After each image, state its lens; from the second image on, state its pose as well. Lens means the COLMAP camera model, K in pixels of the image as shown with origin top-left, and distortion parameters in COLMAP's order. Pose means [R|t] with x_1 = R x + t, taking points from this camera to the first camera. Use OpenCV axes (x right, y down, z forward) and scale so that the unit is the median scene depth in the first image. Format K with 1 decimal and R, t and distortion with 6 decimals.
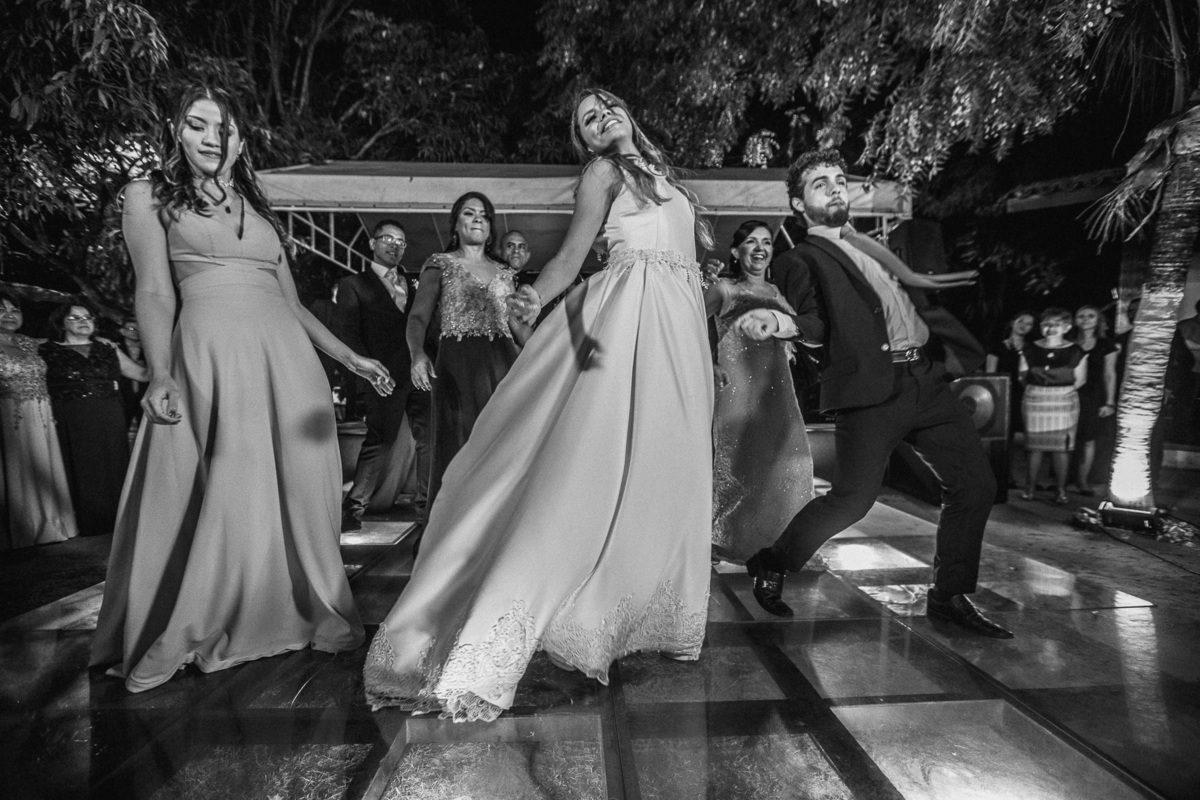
lens RADIAL K [[541.2, 0, 603.3], [0, 541.2, 408.0], [0, 0, 1]] dist [-0.039042, 0.006245]
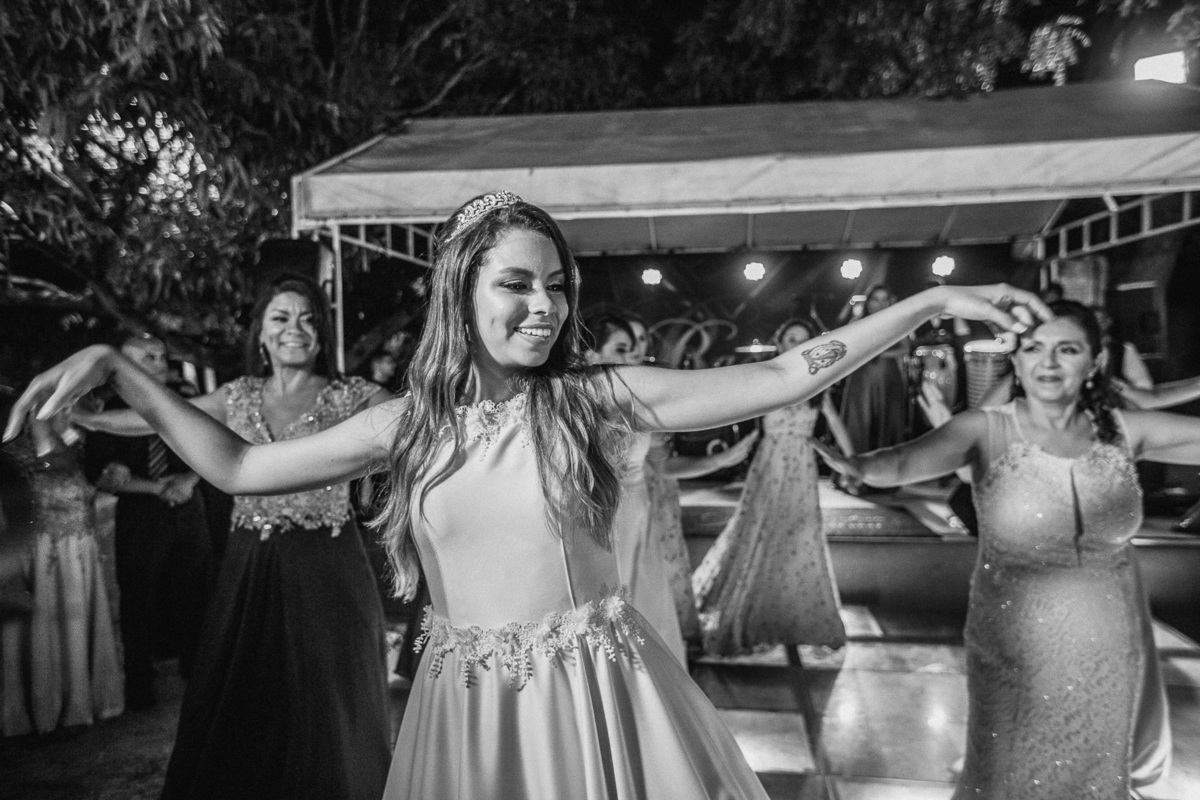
lens RADIAL K [[796.2, 0, 600.1], [0, 796.2, 398.1], [0, 0, 1]] dist [-0.008820, 0.010473]
pose [[0.981512, 0.005252, -0.191328, -0.062175], [-0.001729, 0.999826, 0.018576, -0.135841], [0.191393, -0.017902, 0.981350, -0.011563]]
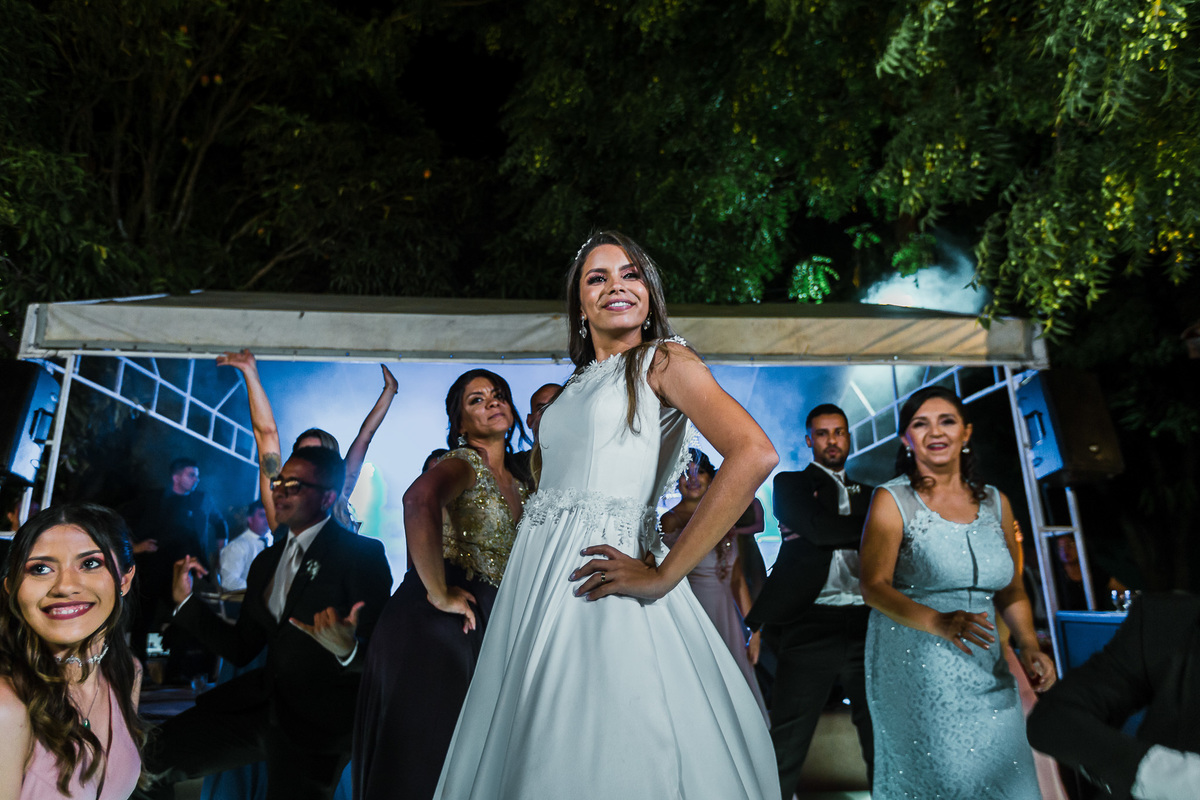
lens RADIAL K [[774.9, 0, 601.1], [0, 774.9, 402.2], [0, 0, 1]] dist [0.012264, -0.020190]
pose [[0.999994, 0.001025, -0.003317, 0.021706], [-0.001964, 0.954932, -0.296817, -0.026846], [0.002863, 0.296822, 0.954929, 0.083701]]
